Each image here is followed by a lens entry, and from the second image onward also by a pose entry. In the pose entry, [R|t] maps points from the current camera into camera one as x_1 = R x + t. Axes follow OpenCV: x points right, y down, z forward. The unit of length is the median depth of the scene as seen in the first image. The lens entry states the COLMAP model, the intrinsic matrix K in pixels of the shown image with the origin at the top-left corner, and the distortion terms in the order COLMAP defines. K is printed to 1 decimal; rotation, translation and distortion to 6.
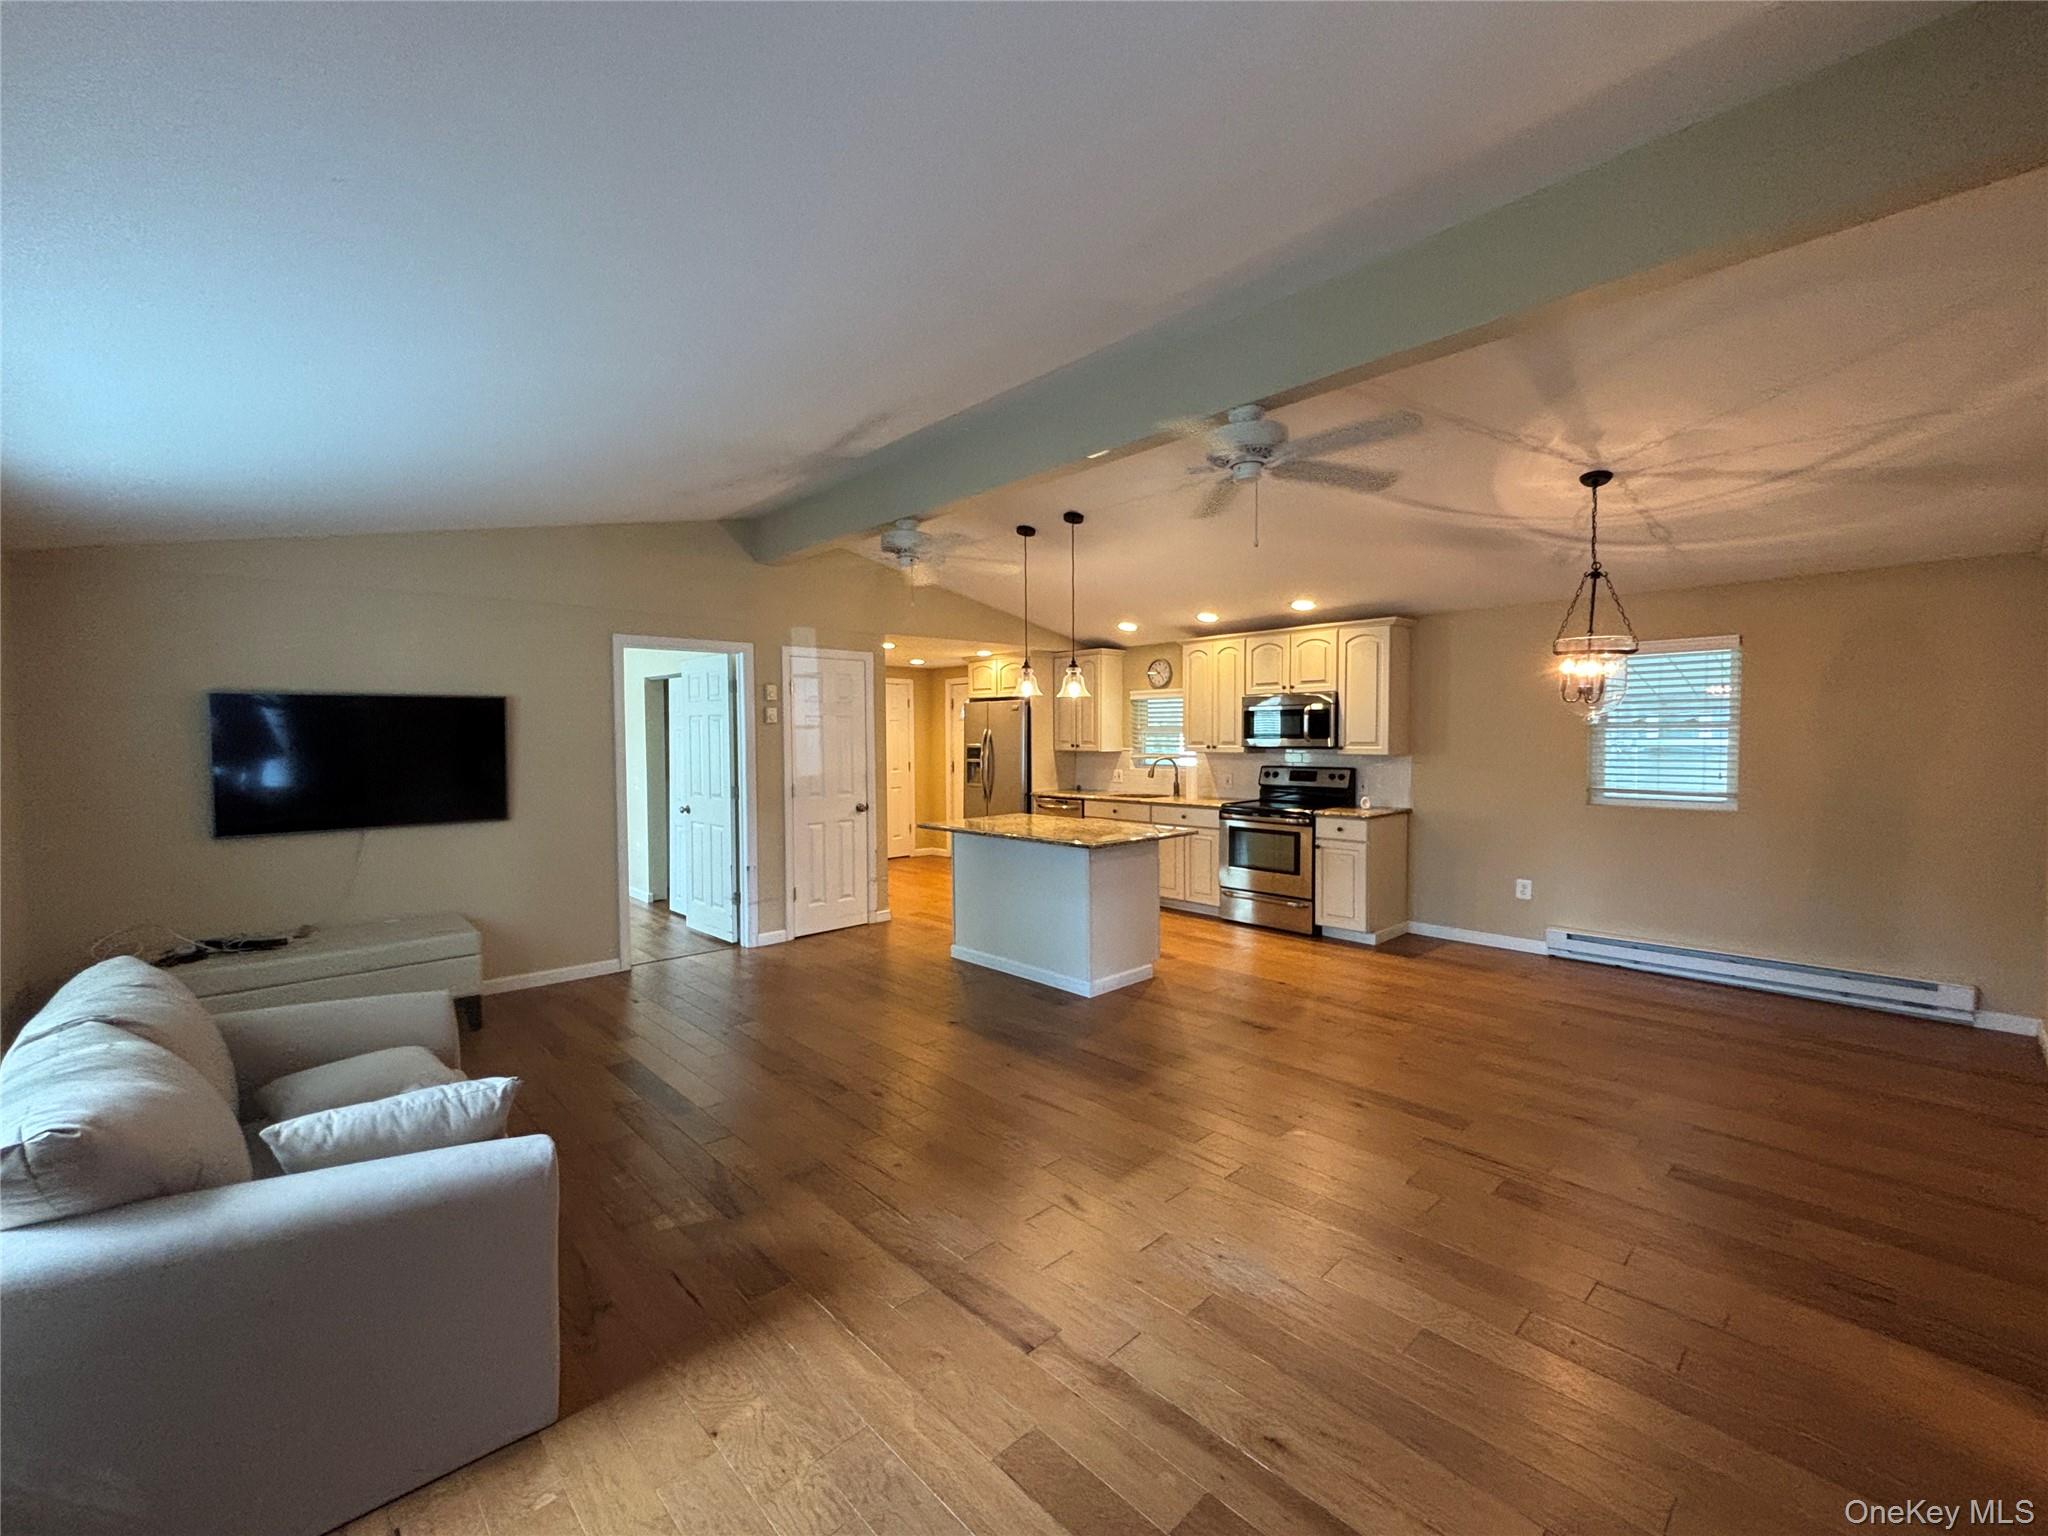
lens RADIAL K [[850.5, 0, 1020.8], [0, 850.5, 765.0], [0, 0, 1]] dist [0.001418, -0.000337]
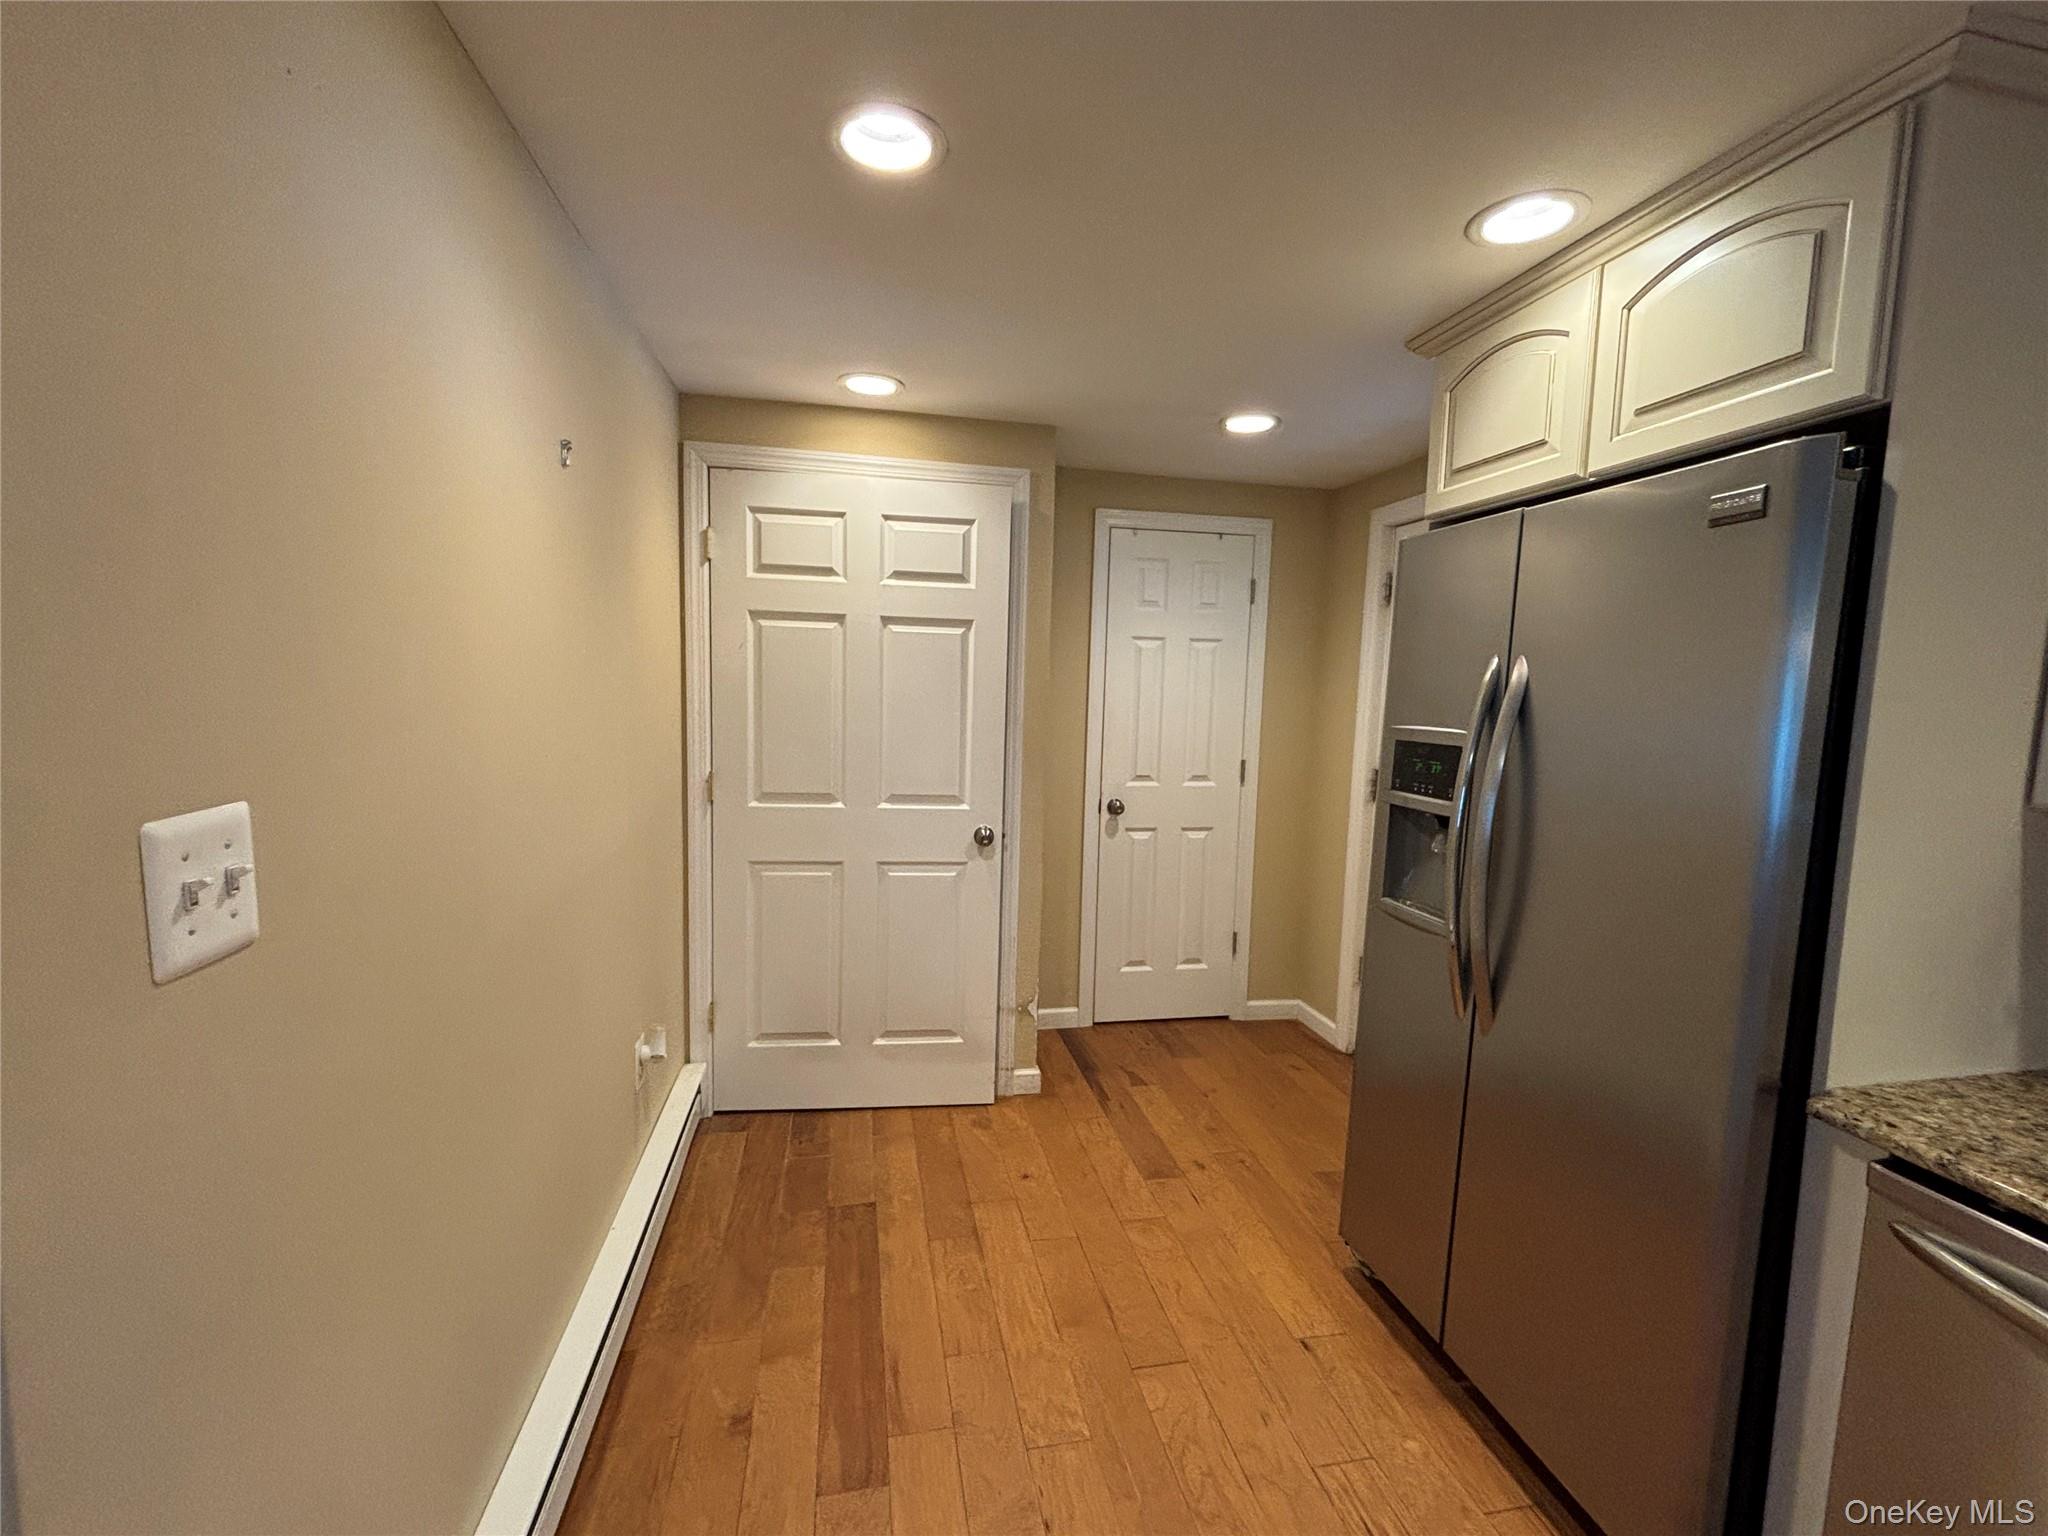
lens RADIAL K [[856.5, 0, 1019.3], [0, 856.5, 763.6], [0, 0, 1]] dist [-0.002136, -0.000484]
pose [[0.851234, 0.083151, -0.518157, -0.039437], [-0.055355, 0.996086, 0.068910, -0.031166], [0.521858, -0.029976, 0.852505, 0.979600]]
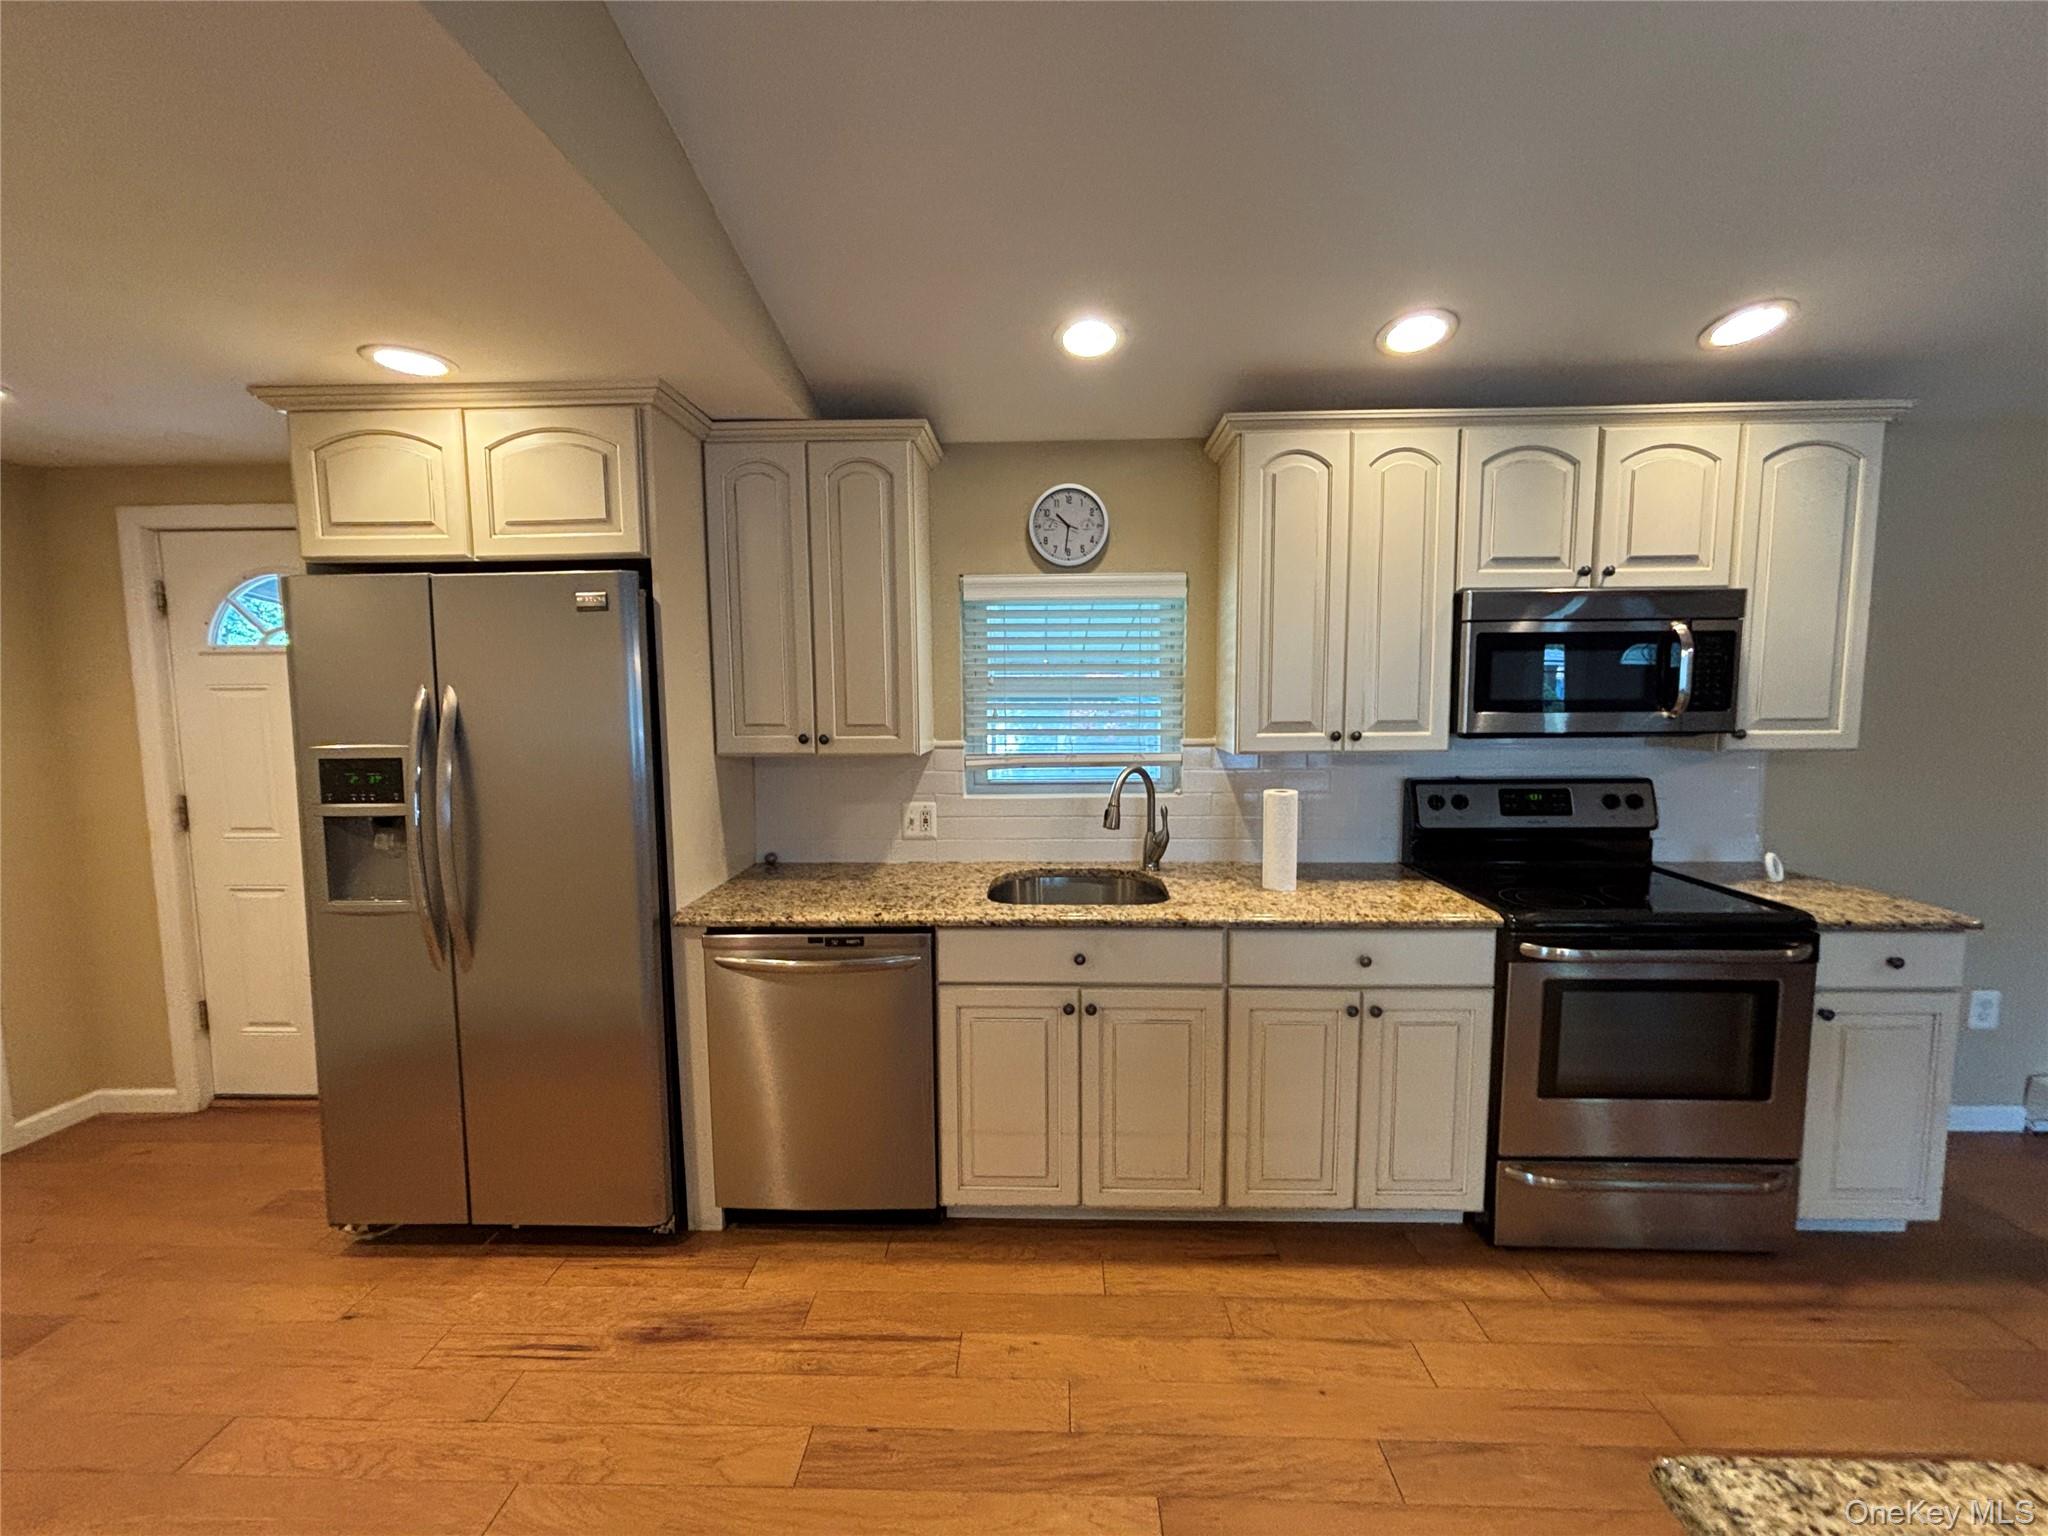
lens RADIAL K [[822.9, 0, 1020.6], [0, 822.9, 763.6], [0, 0, 1]] dist [0.001706, 0.000113]
pose [[0.703881, -0.062580, 0.707556, -0.115174], [0.028772, 0.997806, 0.059629, -0.035540], [-0.709735, -0.021614, 0.704137, 0.888459]]
